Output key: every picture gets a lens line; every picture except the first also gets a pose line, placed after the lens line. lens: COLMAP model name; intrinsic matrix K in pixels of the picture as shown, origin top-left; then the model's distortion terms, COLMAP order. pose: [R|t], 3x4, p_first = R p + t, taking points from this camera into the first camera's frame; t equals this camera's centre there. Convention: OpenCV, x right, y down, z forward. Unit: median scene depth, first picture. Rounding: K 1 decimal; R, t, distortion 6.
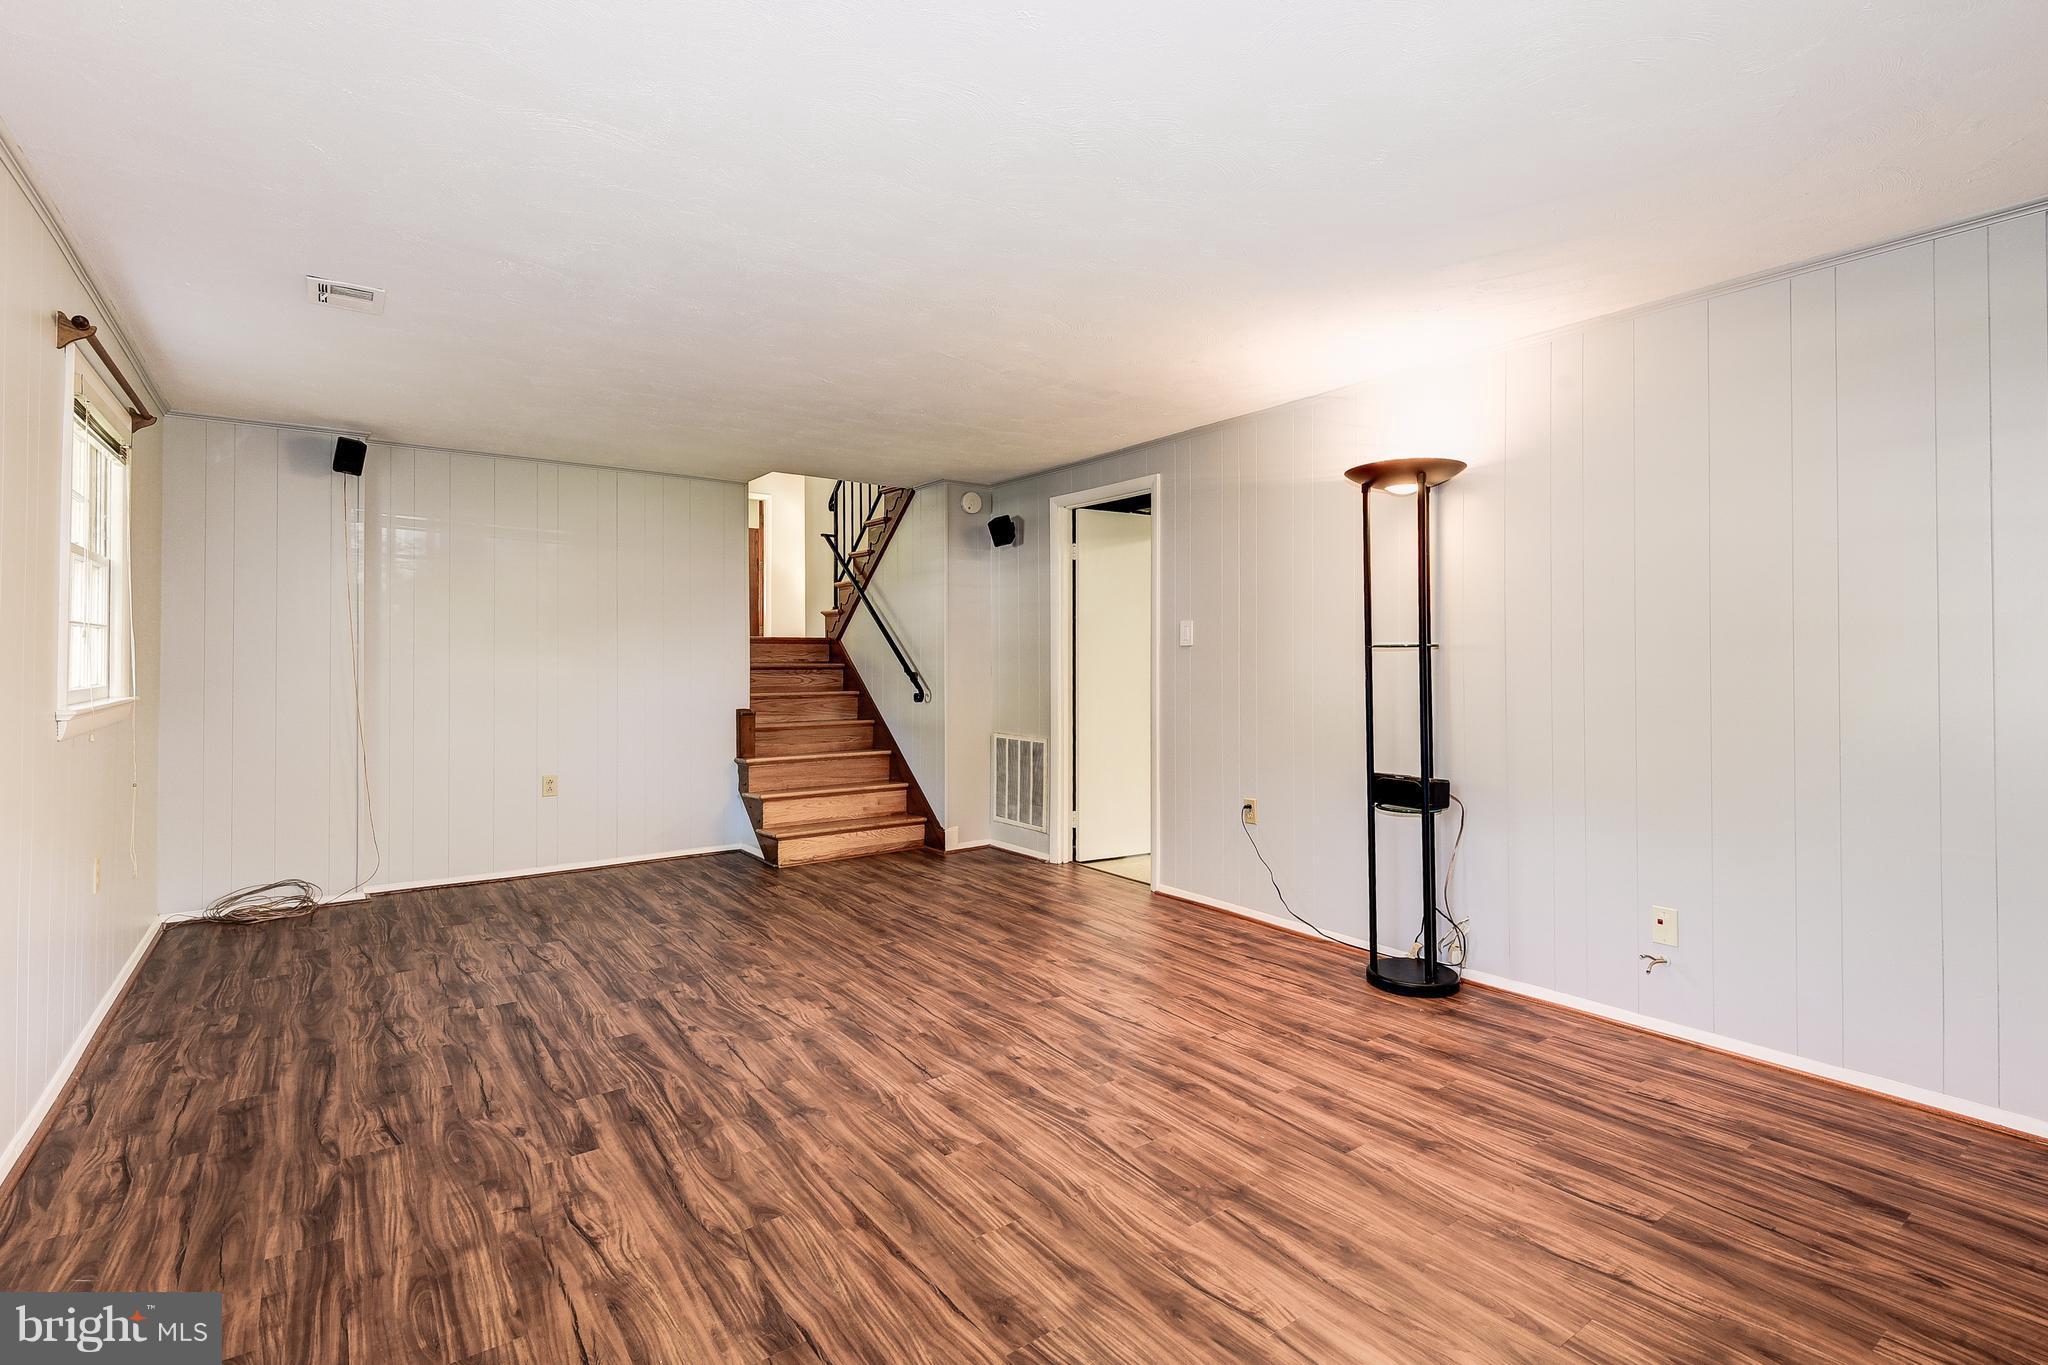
lens RADIAL K [[965.5, 0, 1031.0], [0, 965.5, 667.5], [0, 0, 1]] dist [0.034916, -0.020808]
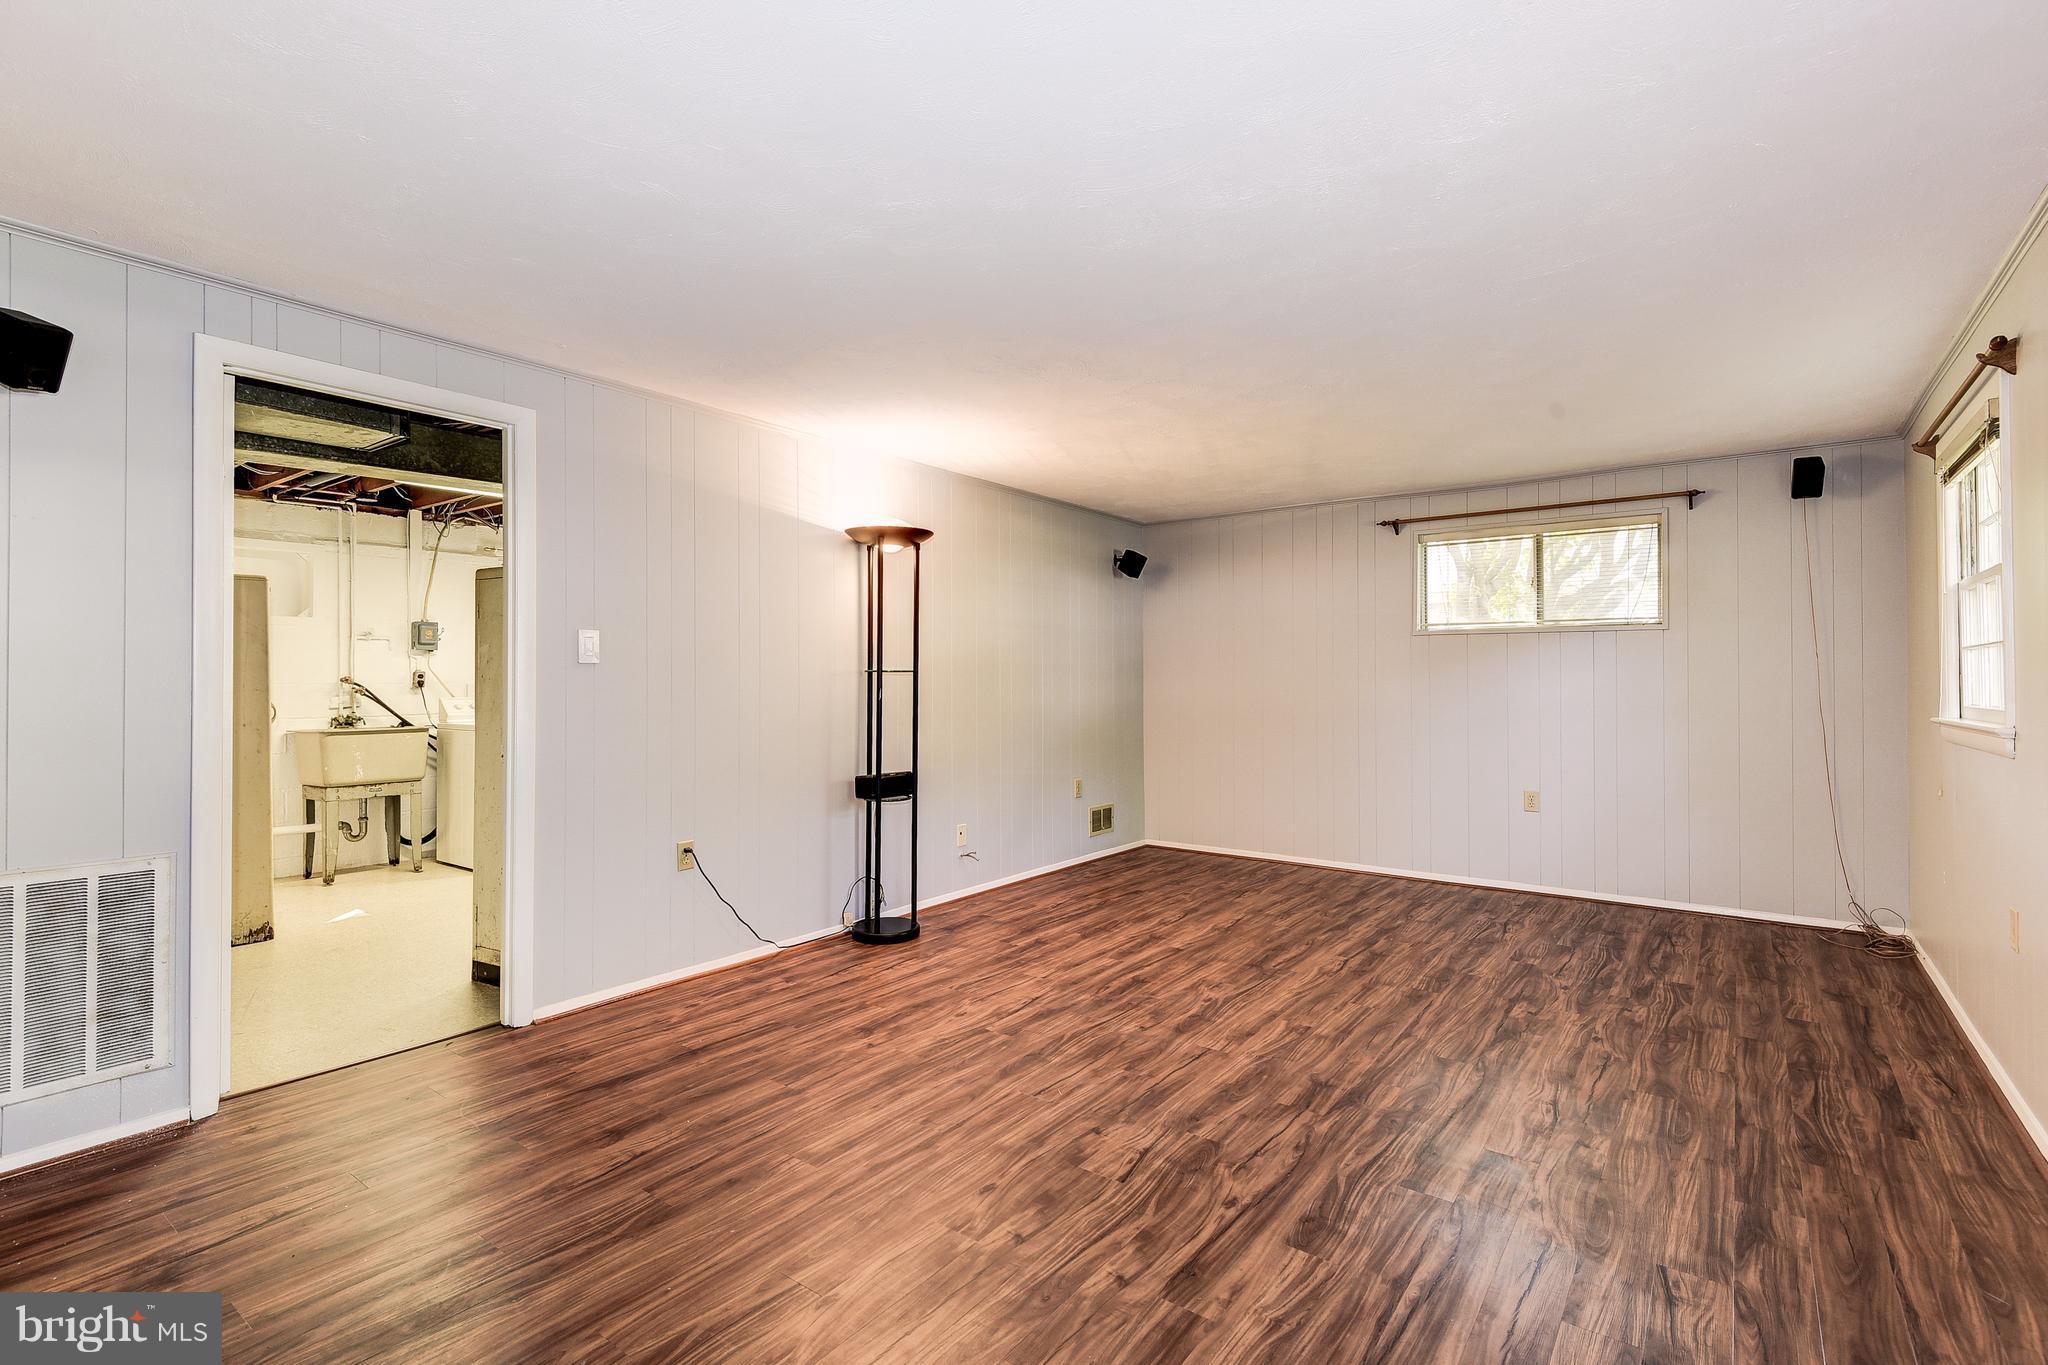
lens RADIAL K [[965.5, 0, 1031.0], [0, 965.5, 667.5], [0, 0, 1]] dist [0.034916, -0.020808]
pose [[-0.309962, 0.013730, 0.950650, -1.120174], [0.009249, 0.999892, -0.011426, -0.012007], [-0.950704, 0.005251, -0.310056, 1.548578]]
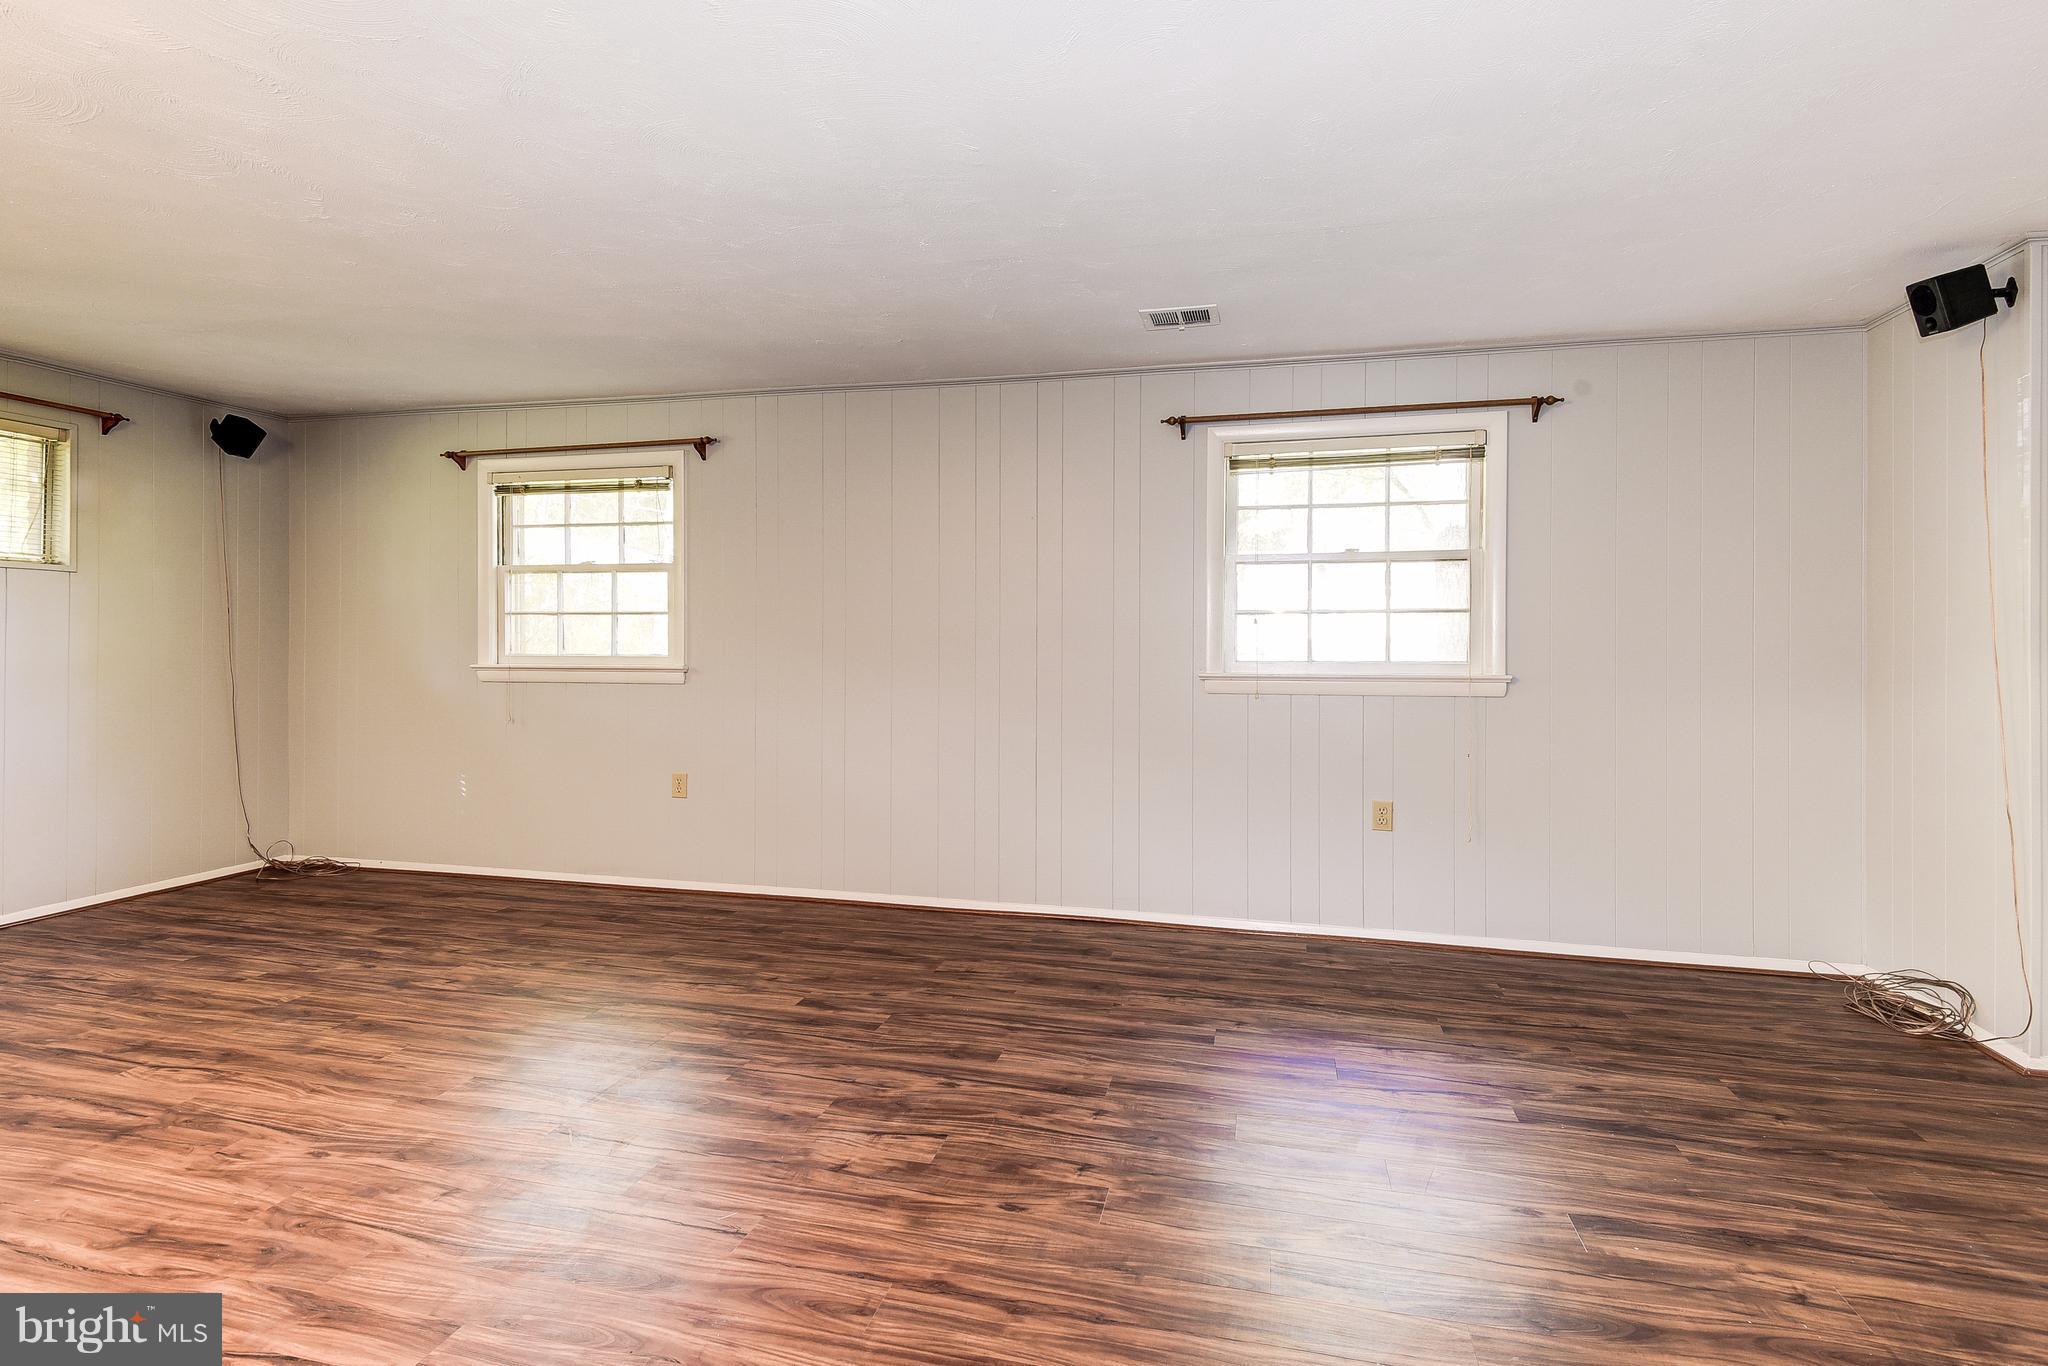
lens RADIAL K [[965.5, 0, 1031.0], [0, 965.5, 668.0], [0, 0, 1]] dist [0.034916, -0.020808]
pose [[-0.752409, 0.014654, -0.658533, 0.128020], [-0.009394, 0.999412, 0.032972, 0.012065], [0.658629, 0.030995, -0.751829, 1.850187]]
